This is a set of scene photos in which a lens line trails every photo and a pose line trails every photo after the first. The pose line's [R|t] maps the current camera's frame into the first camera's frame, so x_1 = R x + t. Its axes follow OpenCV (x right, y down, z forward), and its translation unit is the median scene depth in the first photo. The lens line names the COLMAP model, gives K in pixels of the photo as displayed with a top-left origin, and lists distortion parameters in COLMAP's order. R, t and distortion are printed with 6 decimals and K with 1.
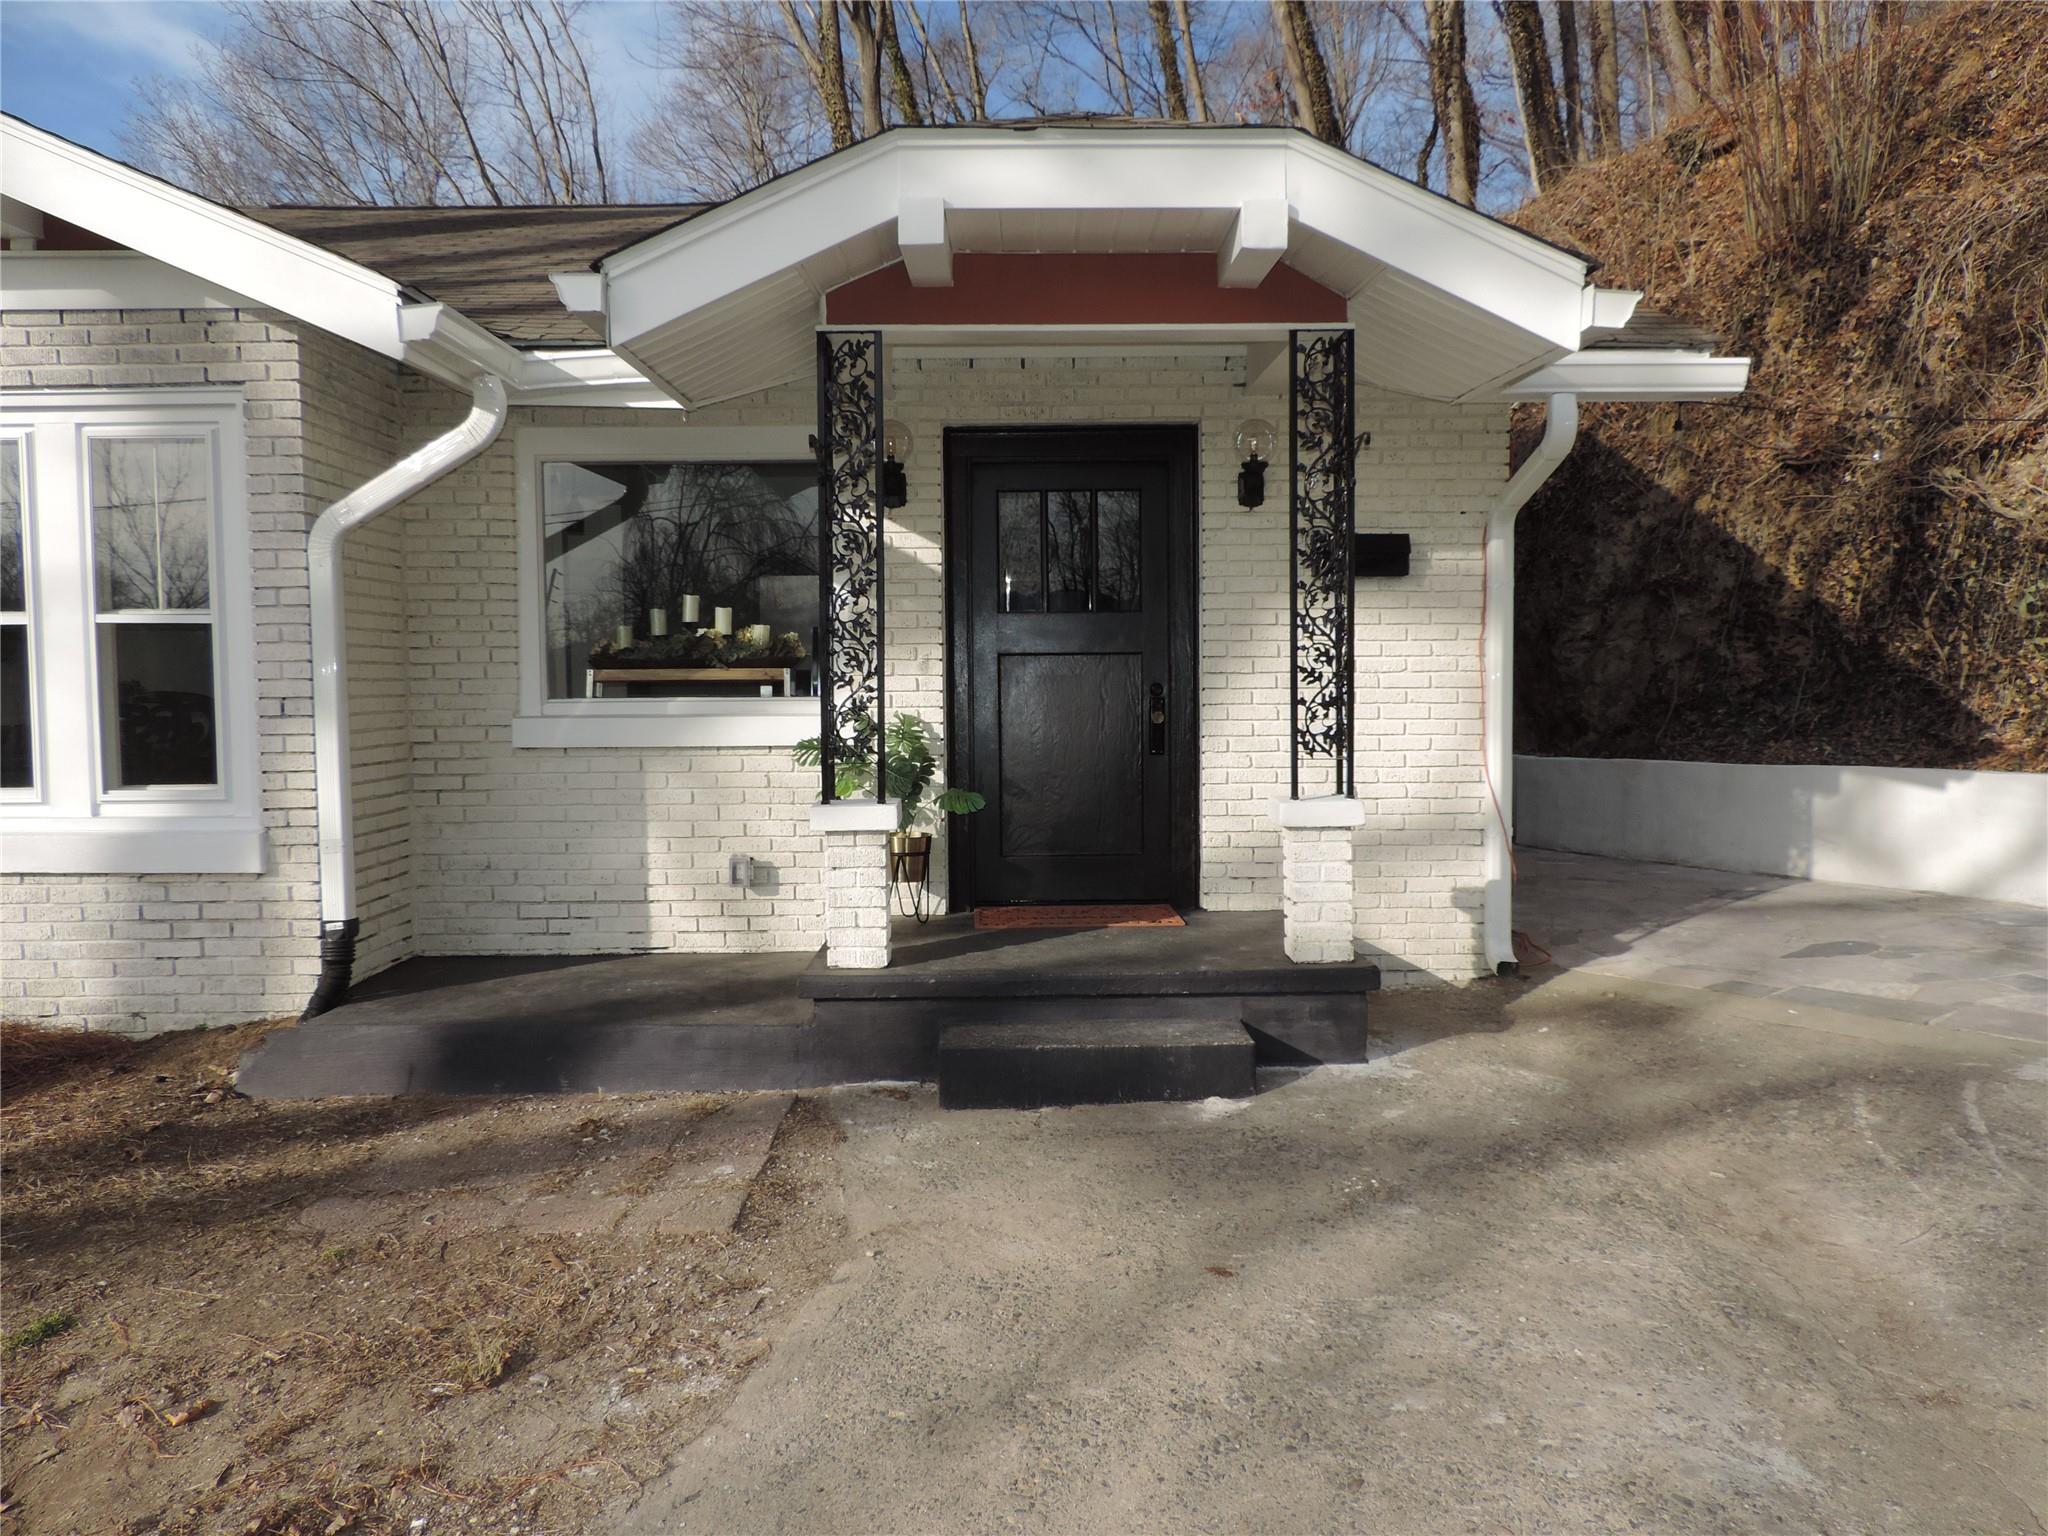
lens RADIAL K [[1453.1, 0, 1023.9], [0, 1453.1, 765.8], [0, 0, 1]] dist [-0.017590, 0.001175]
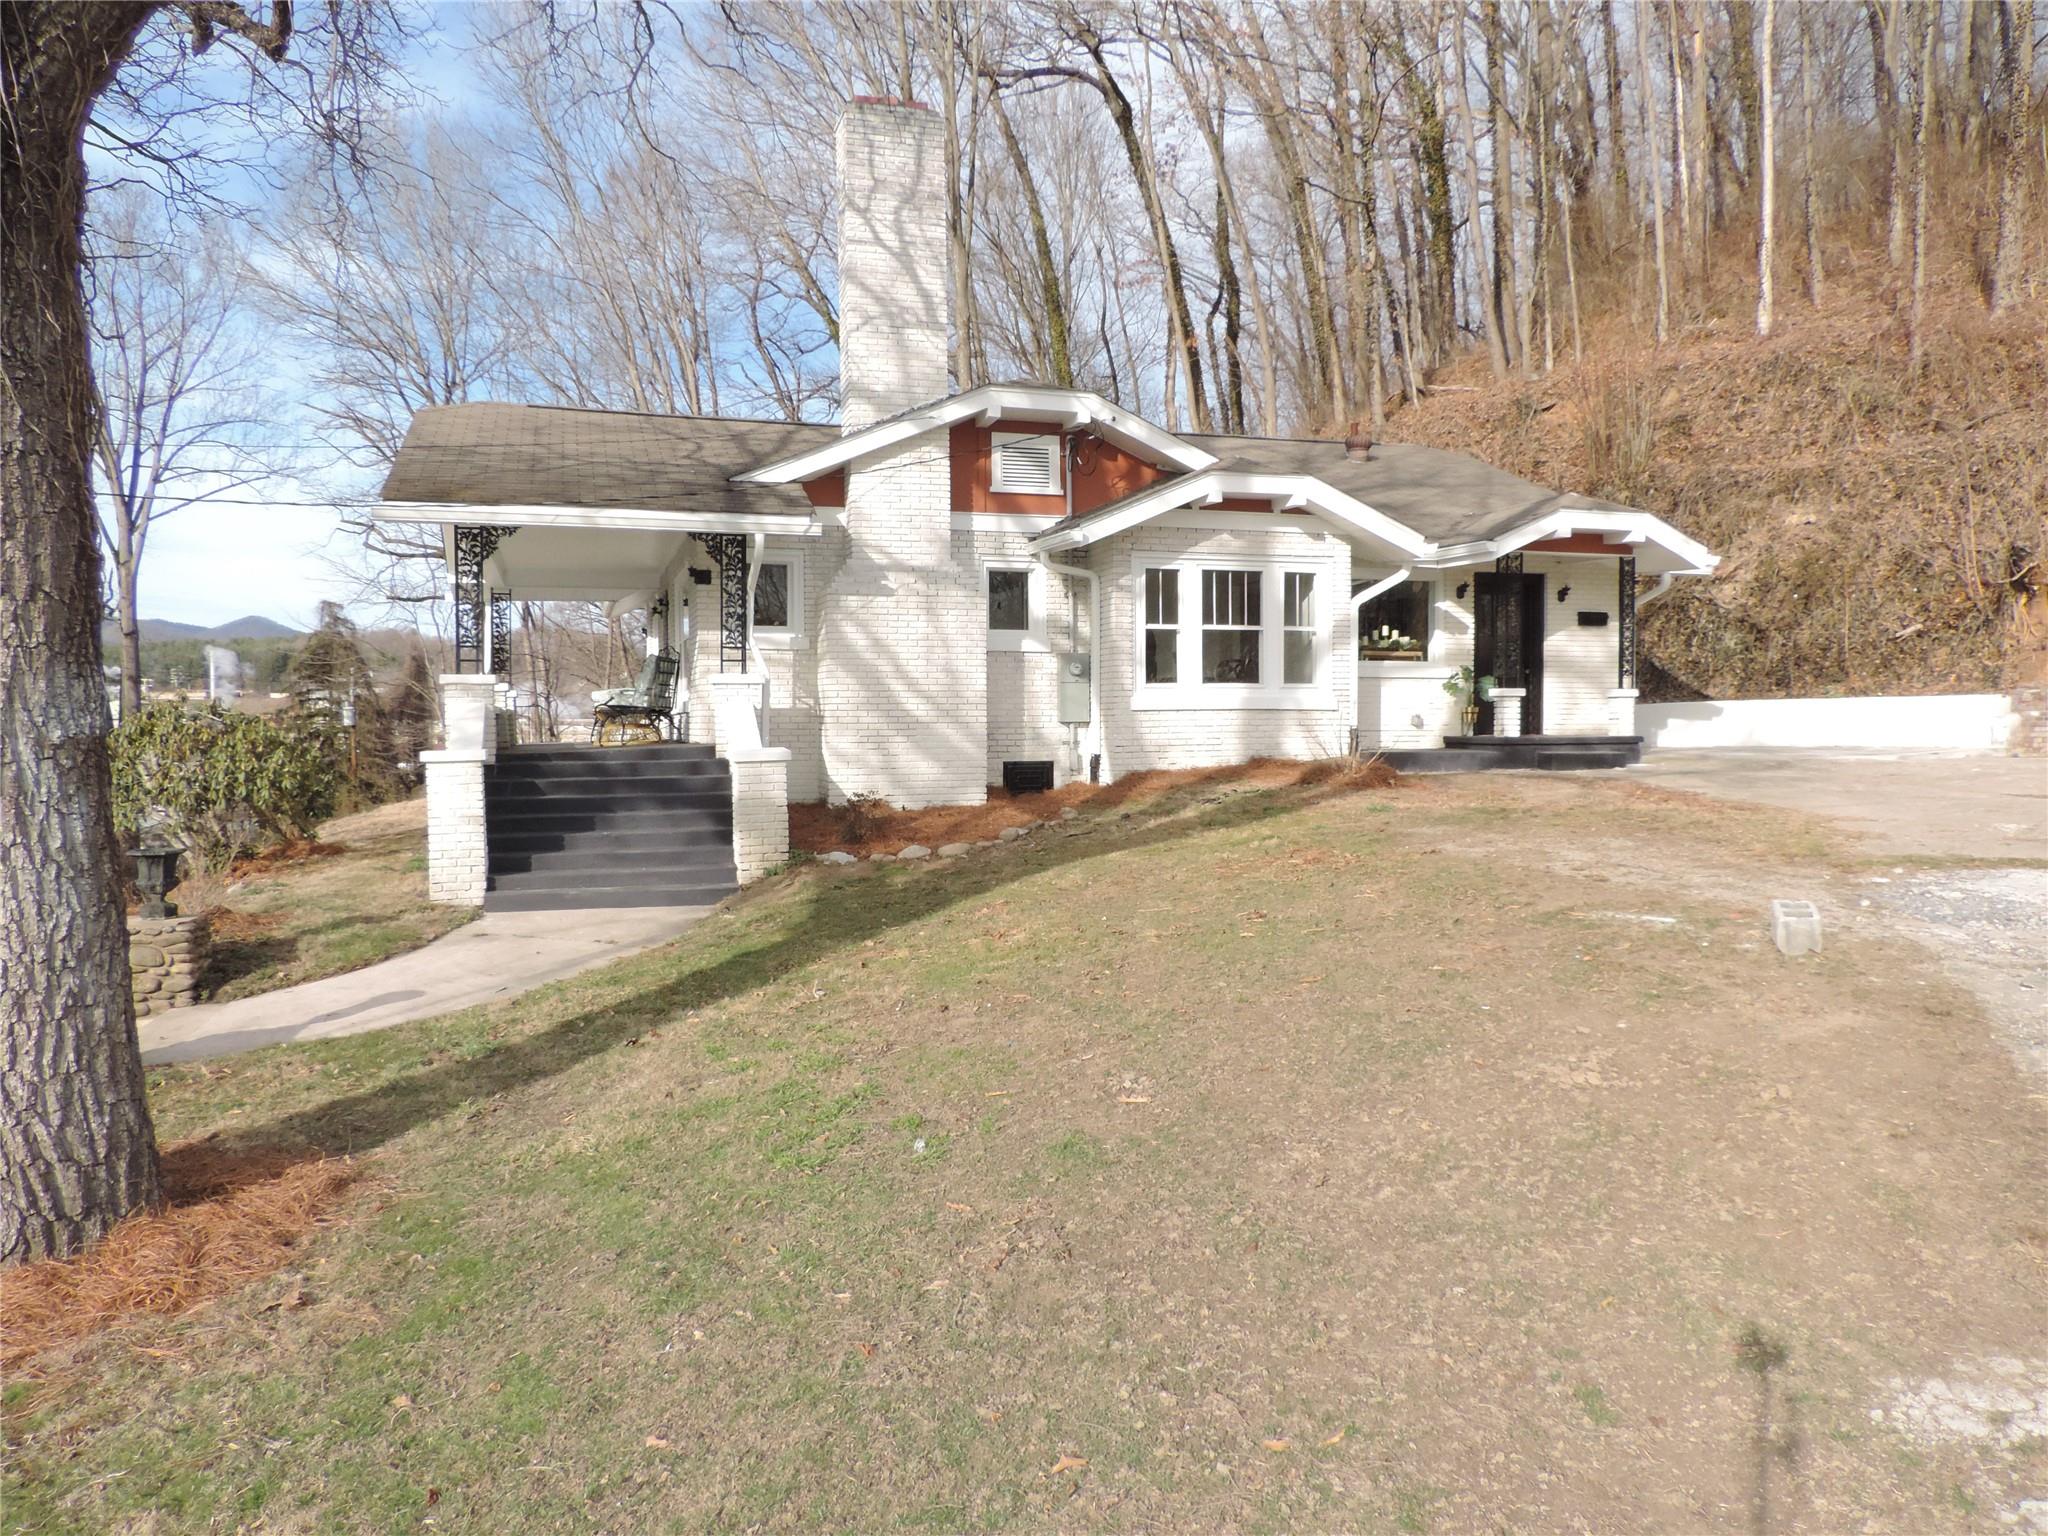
lens RADIAL K [[1453.1, 0, 1014.8], [0, 1453.1, 759.9], [0, 0, 1]] dist [-0.017590, 0.001175]
pose [[0.961497, -0.001353, 0.274813, -1.714315], [0.010092, 0.999487, -0.030385, 0.223639], [-0.274631, 0.031988, 0.961017, -1.535173]]
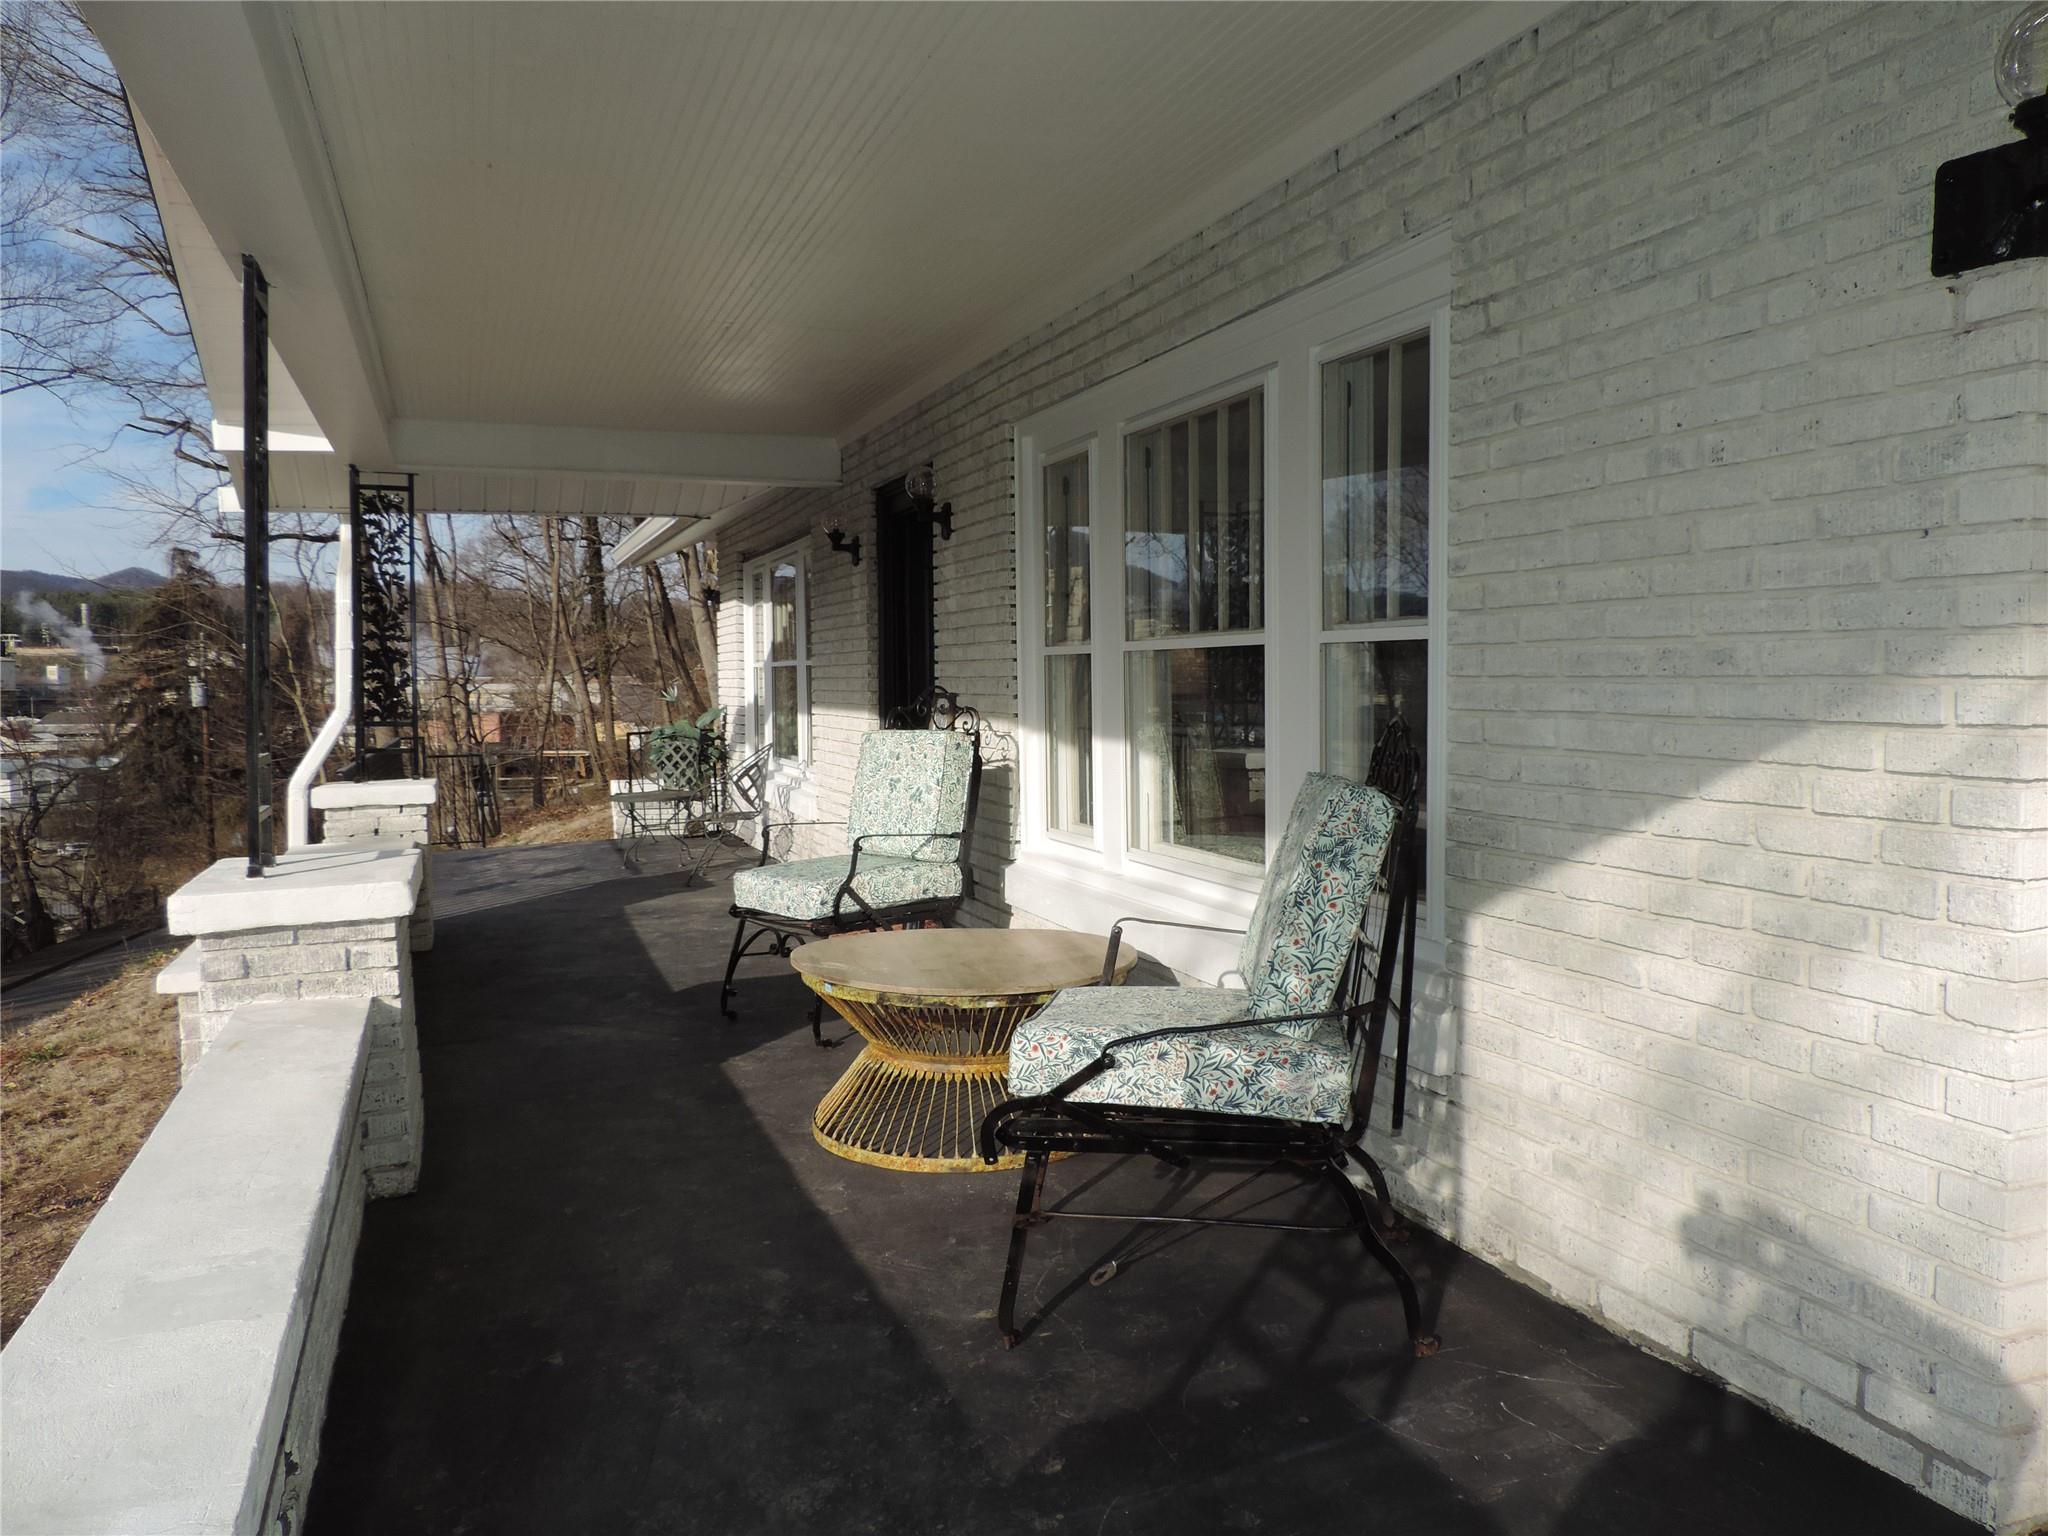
lens RADIAL K [[1453.1, 0, 1032.2], [0, 1453.1, 762.3], [0, 0, 1]] dist [-0.017590, 0.001175]
pose [[0.939556, -0.014105, 0.342104, -1.850886], [0.014099, 0.999897, 0.002506, -0.060661], [-0.342104, 0.002469, 0.939659, 0.810142]]
